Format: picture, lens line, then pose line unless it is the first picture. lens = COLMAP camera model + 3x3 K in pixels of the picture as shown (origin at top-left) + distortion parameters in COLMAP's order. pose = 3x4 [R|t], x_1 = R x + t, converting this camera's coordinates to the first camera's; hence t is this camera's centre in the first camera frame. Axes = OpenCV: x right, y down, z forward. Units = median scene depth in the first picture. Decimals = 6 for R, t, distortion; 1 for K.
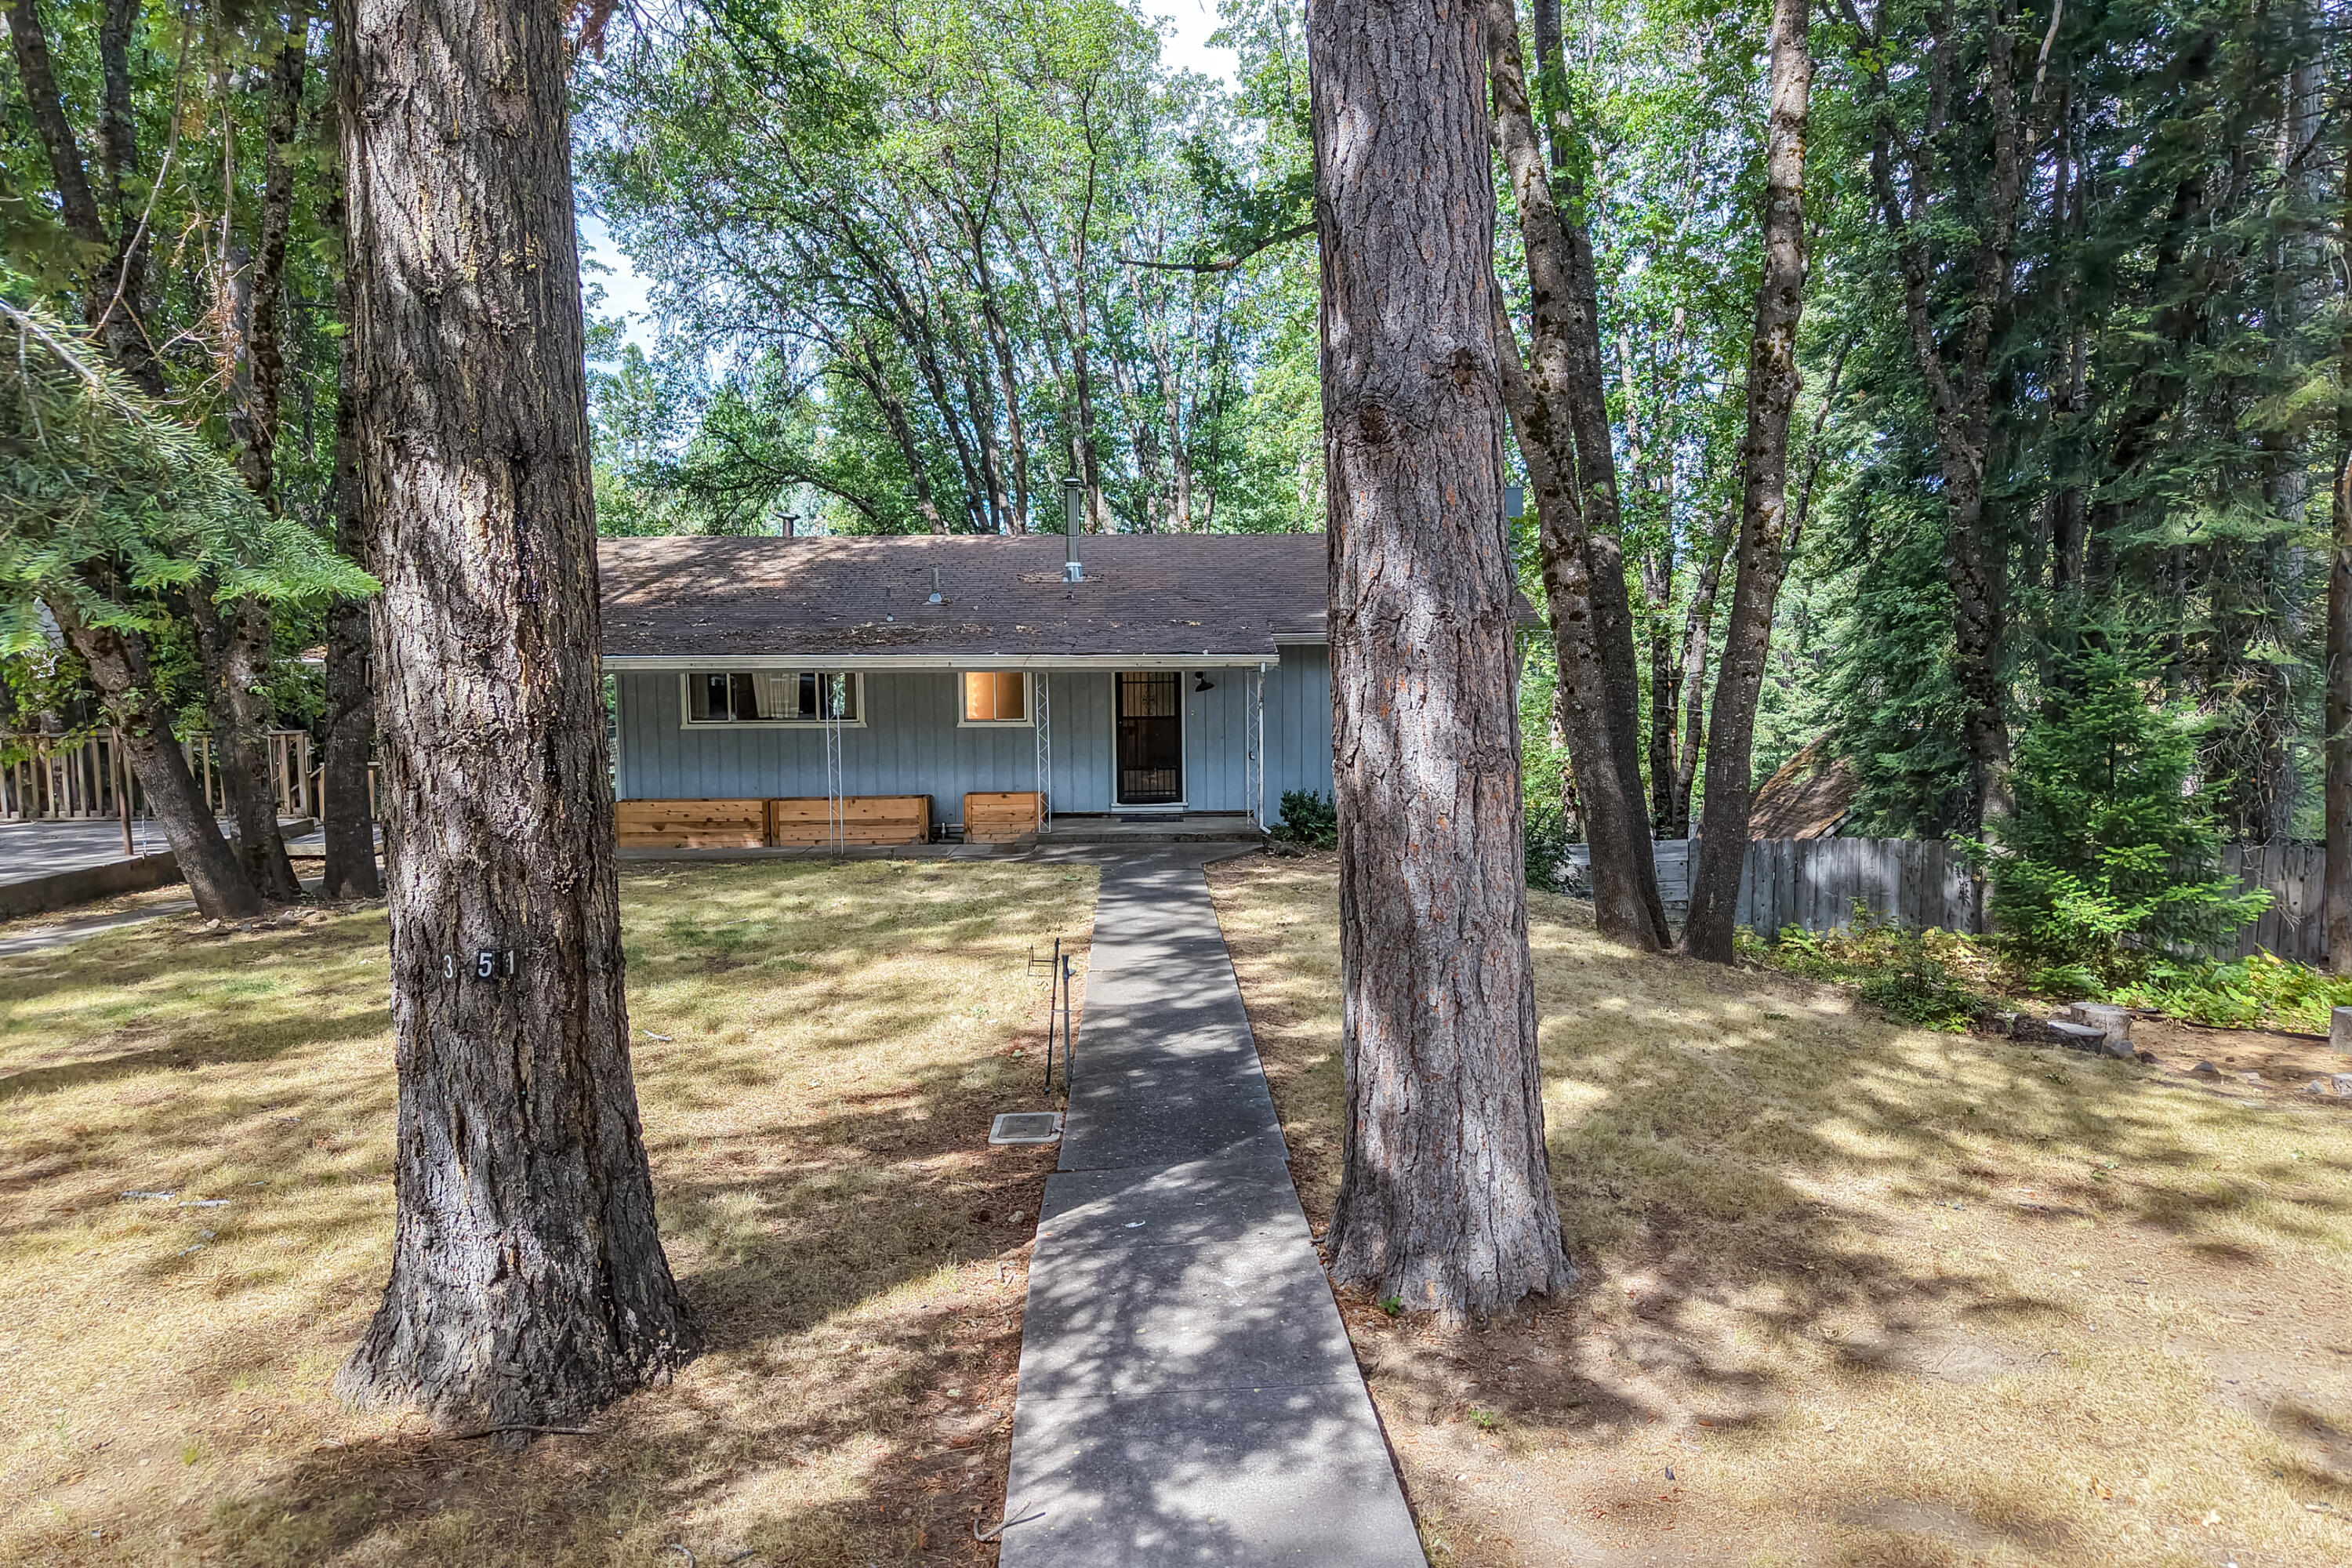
lens RADIAL K [[1616.5, 0, 1176.3], [0, 1616.5, 812.0], [0, 0, 1]] dist [-0.010651, 0.001178]
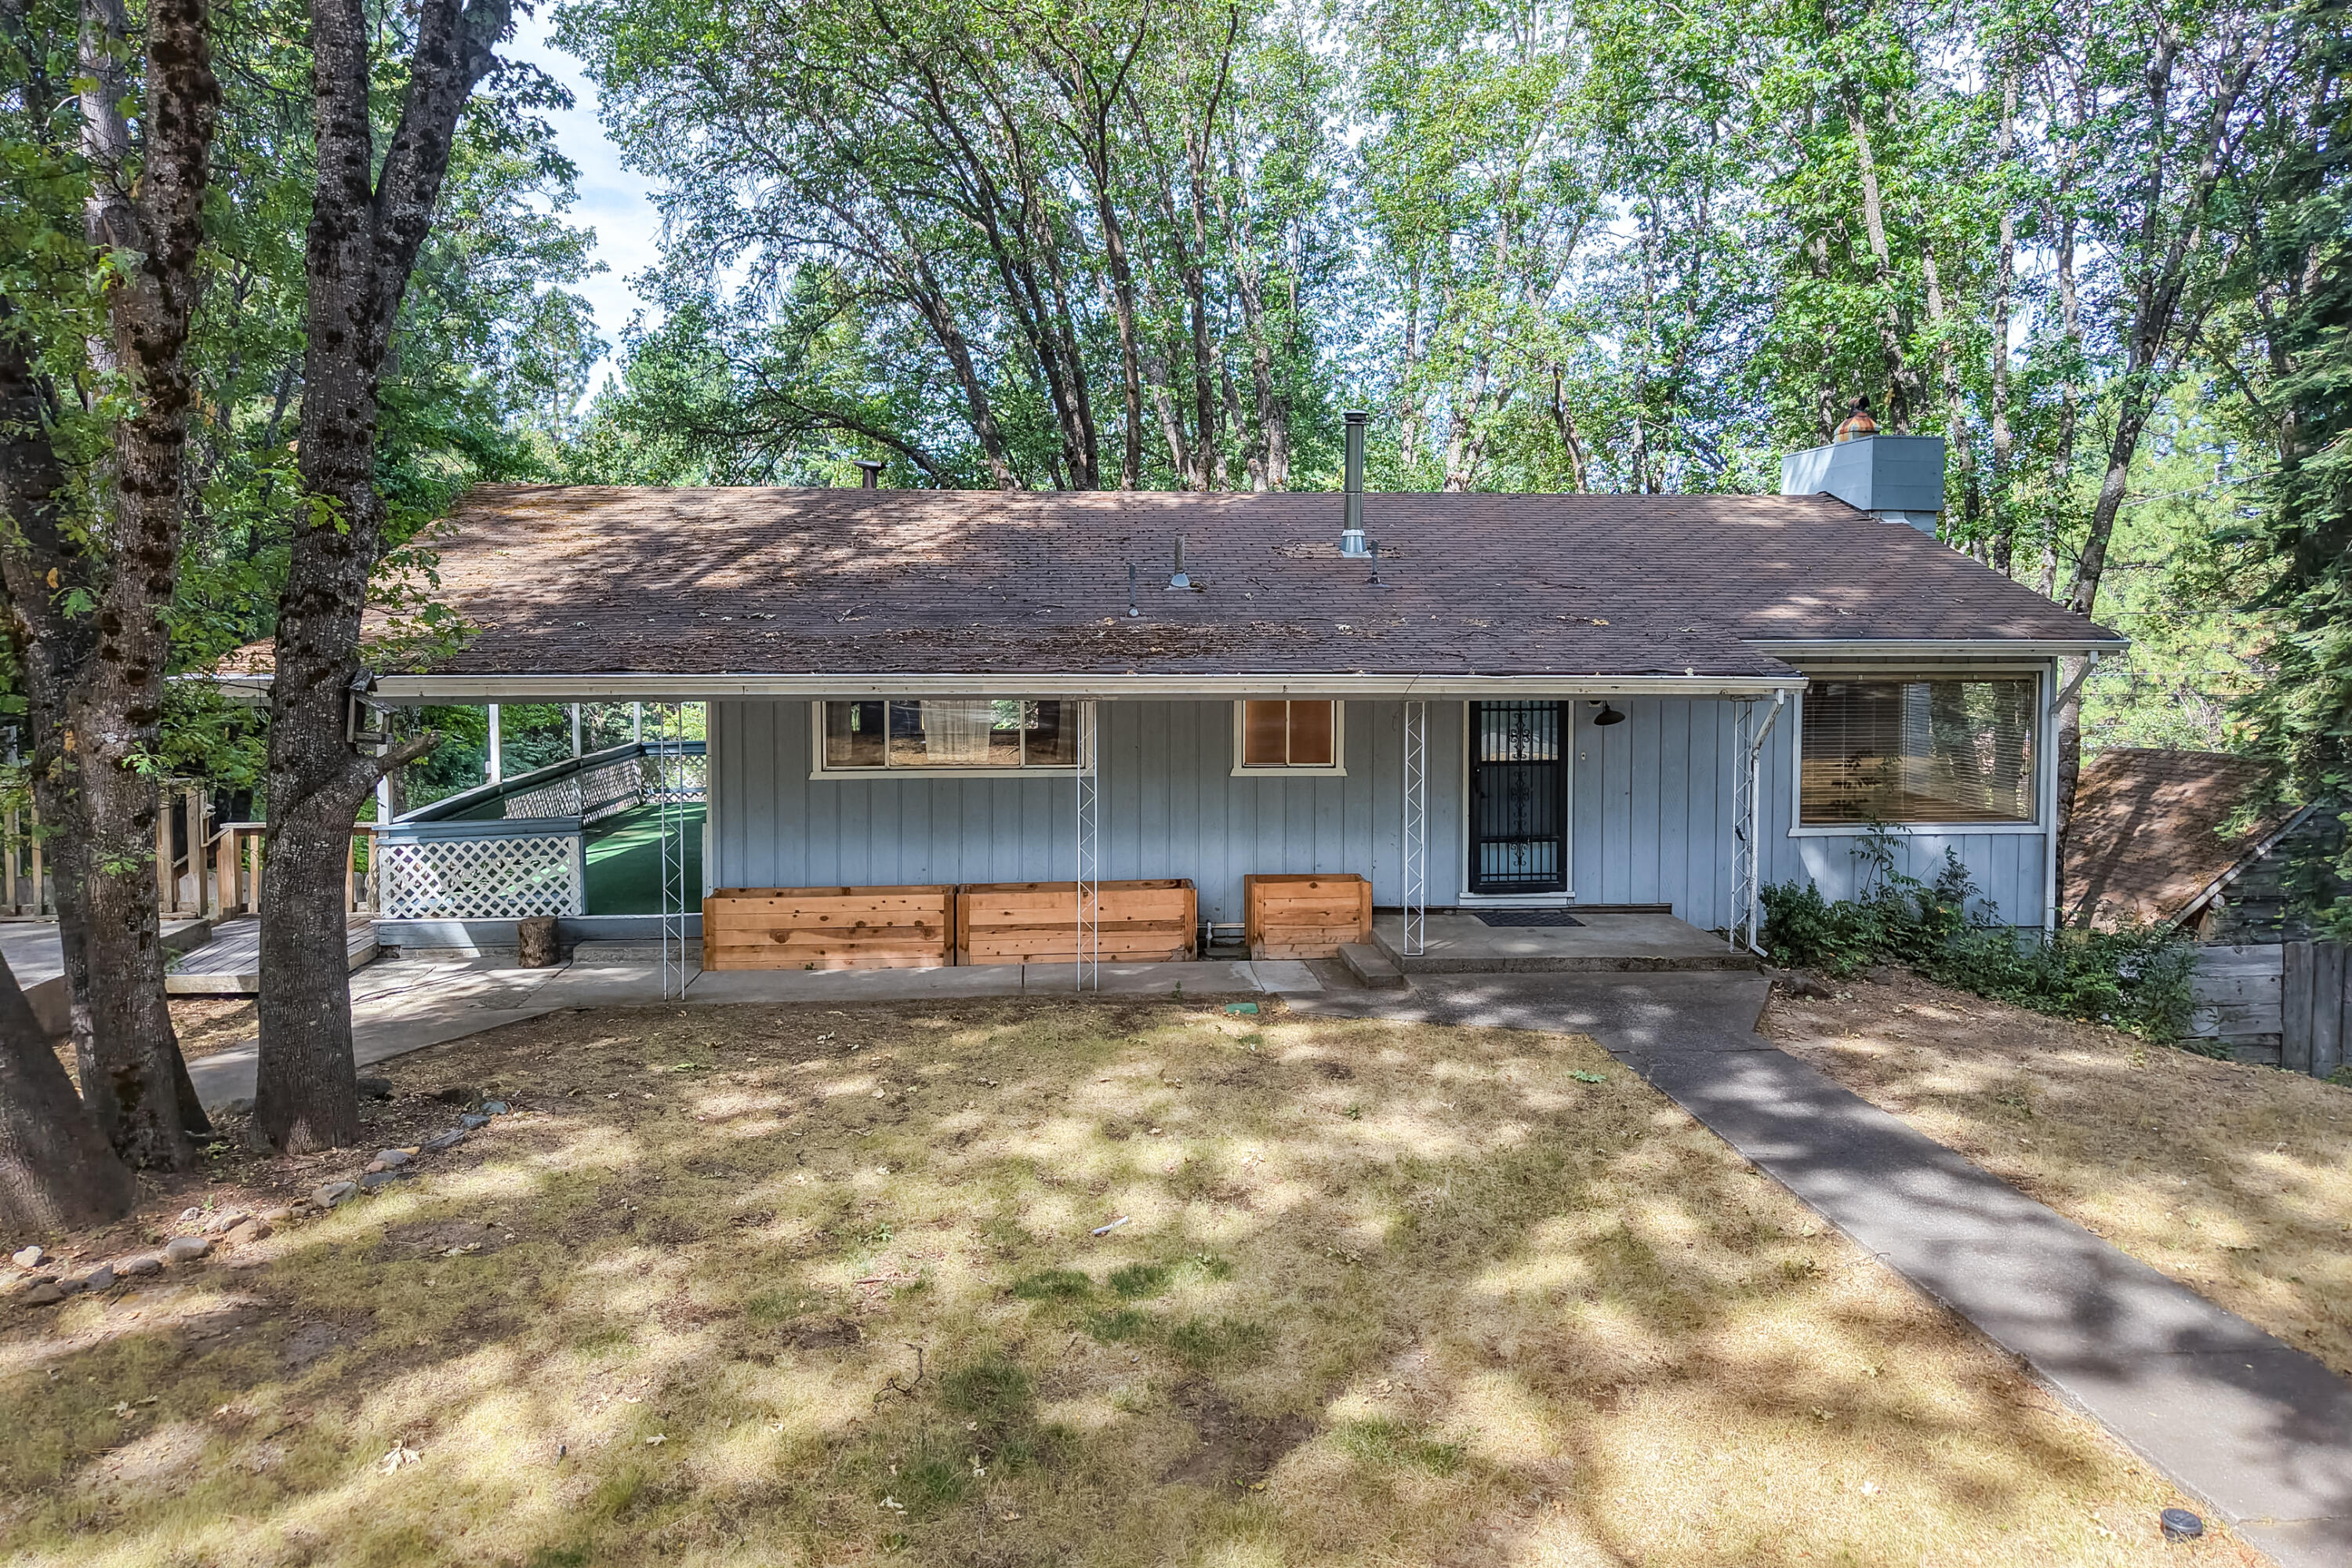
lens RADIAL K [[1657.5, 0, 1214.1], [0, 1657.5, 720.6], [0, 0, 1]] dist [0.001632, -0.000839]
pose [[0.997328, 0.006139, 0.072794, -0.190825], [-0.003046, 0.999091, -0.042518, -0.046733], [-0.072989, 0.042183, 0.996440, 0.320071]]
